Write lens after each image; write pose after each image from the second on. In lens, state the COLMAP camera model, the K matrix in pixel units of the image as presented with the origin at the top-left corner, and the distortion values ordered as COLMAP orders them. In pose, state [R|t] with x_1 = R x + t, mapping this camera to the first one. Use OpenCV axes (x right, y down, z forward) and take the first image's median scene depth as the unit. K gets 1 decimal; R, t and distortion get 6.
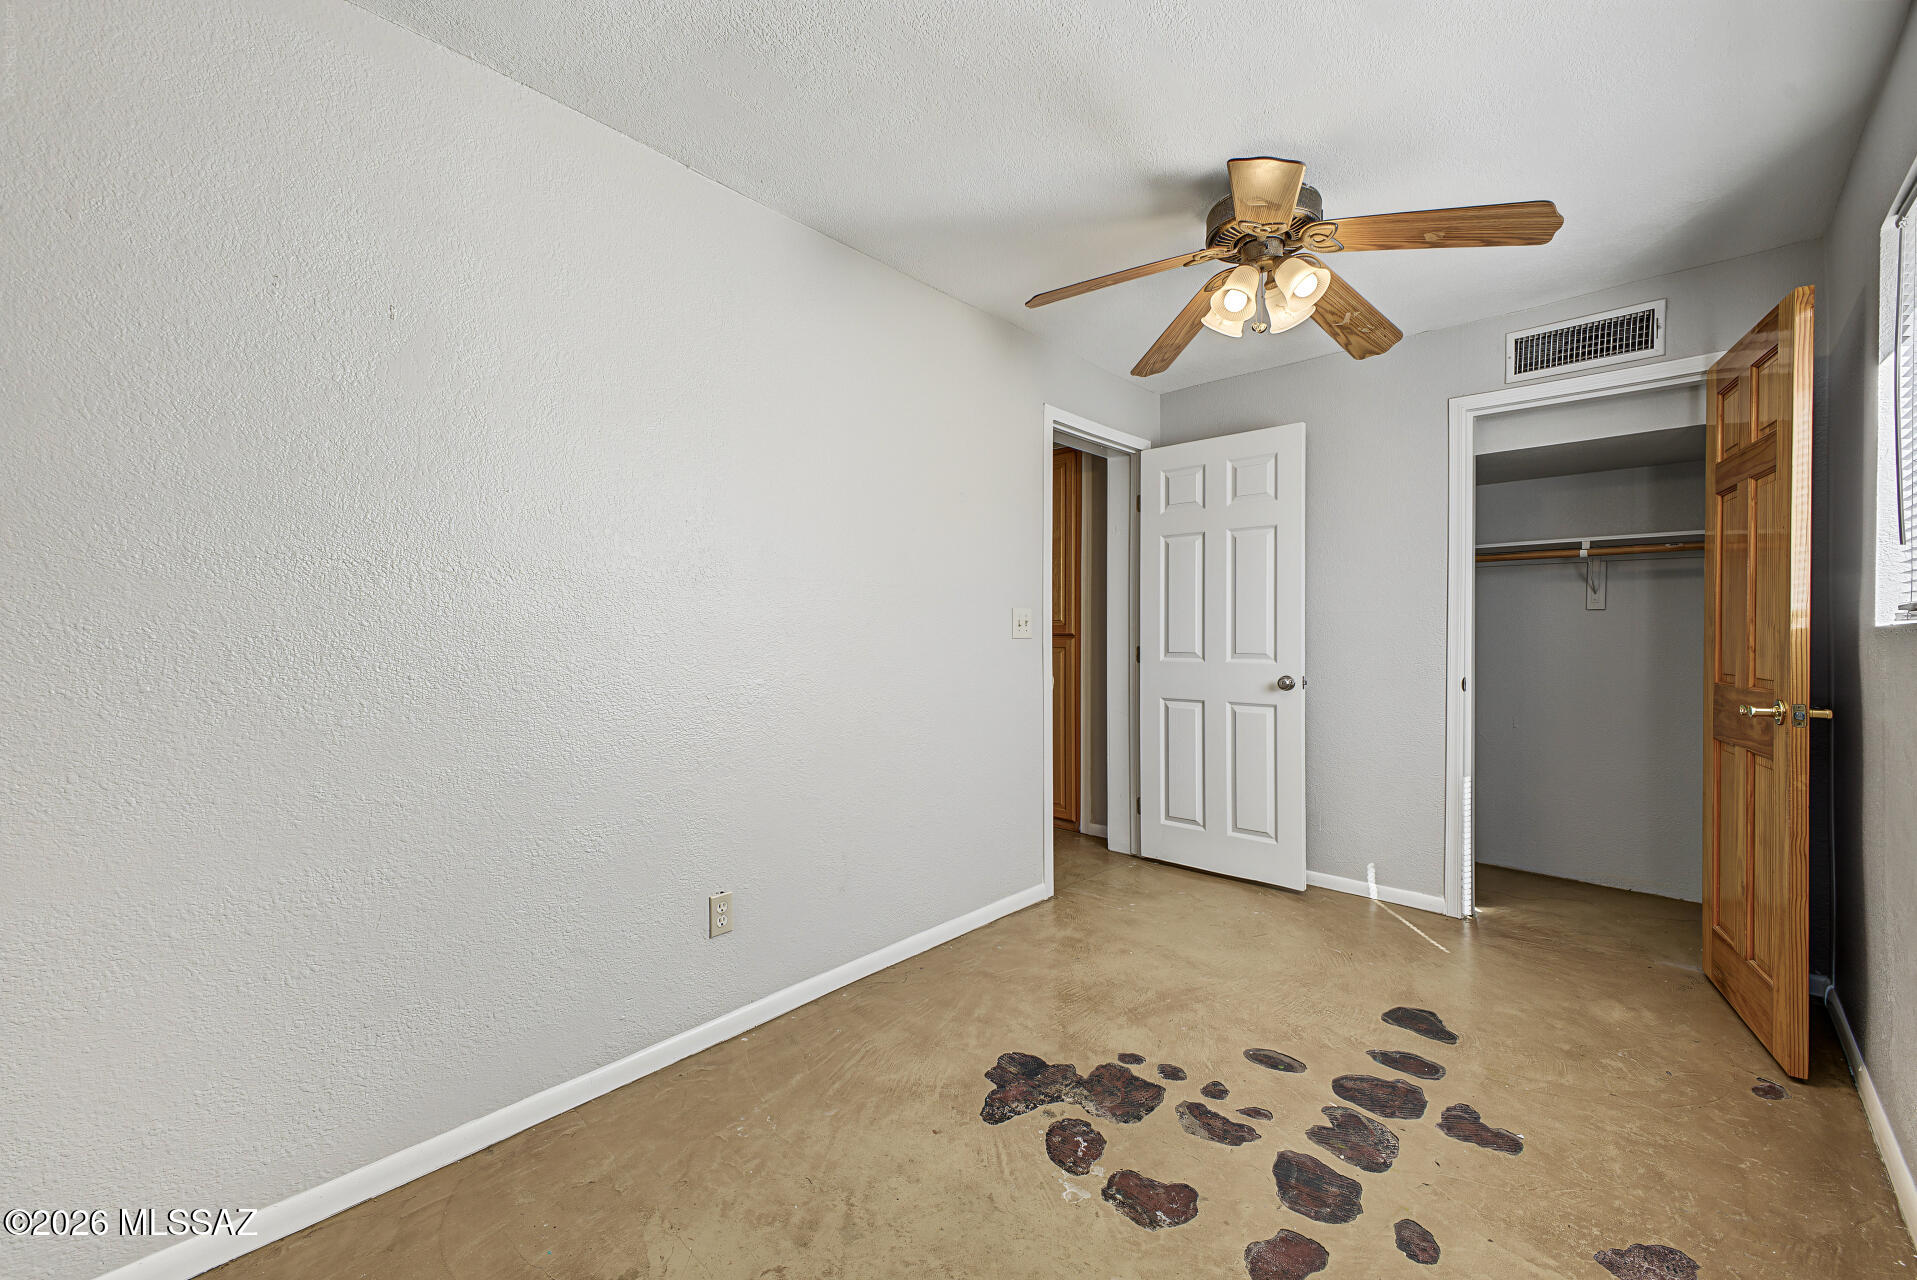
lens RADIAL K [[743.5, 0, 955.5], [0, 743.5, 634.4], [0, 0, 1]] dist [0.003299, -0.000055]
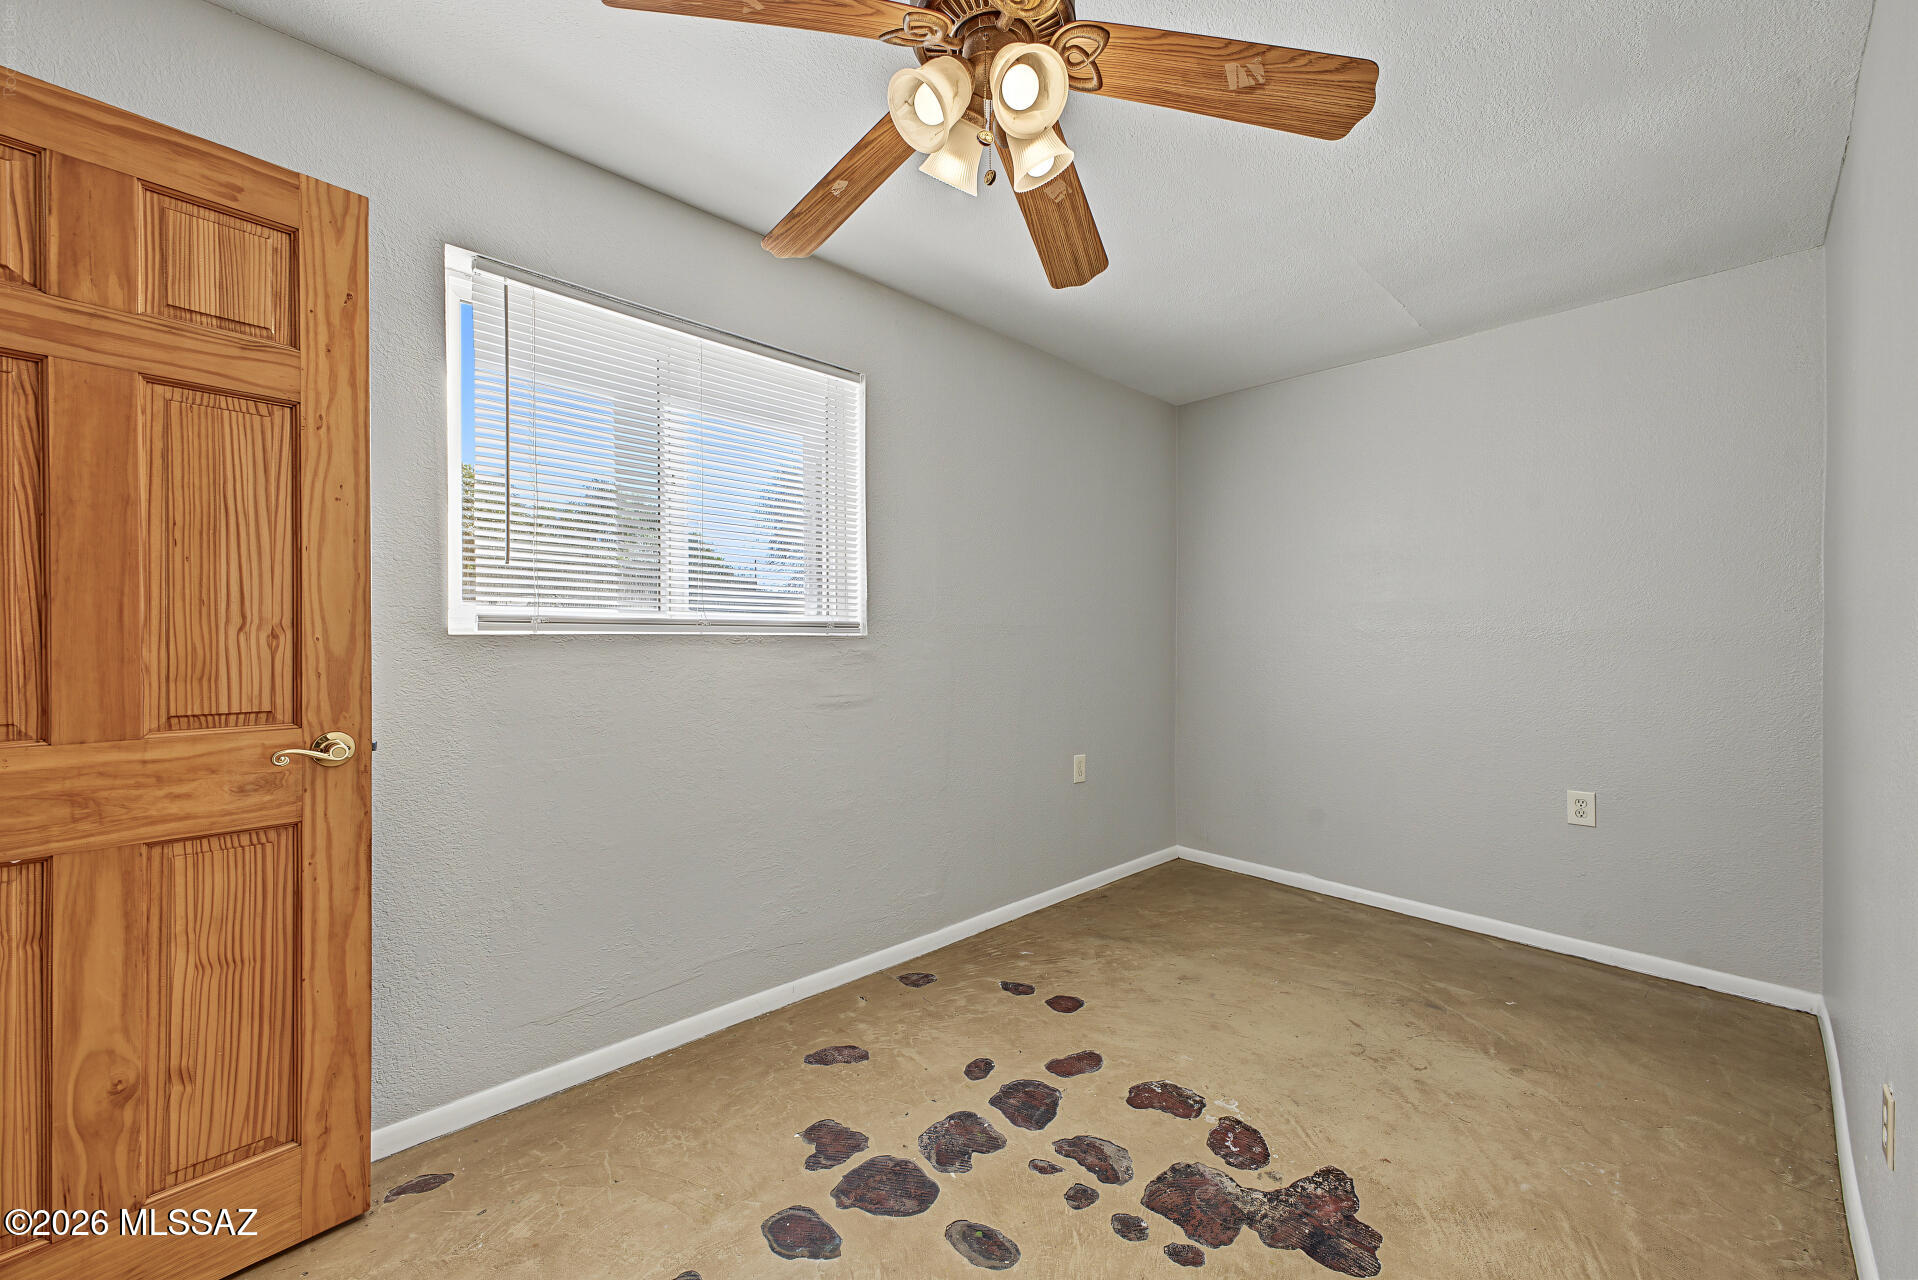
lens RADIAL K [[743.8, 0, 964.3], [0, 743.8, 641.9], [0, 0, 1]] dist [0.003299, -0.000055]
pose [[-0.999216, -0.003838, 0.039408, 0.469869], [-0.003521, 0.999961, 0.008101, -0.012028], [-0.039437, 0.007956, -0.999190, 1.918203]]
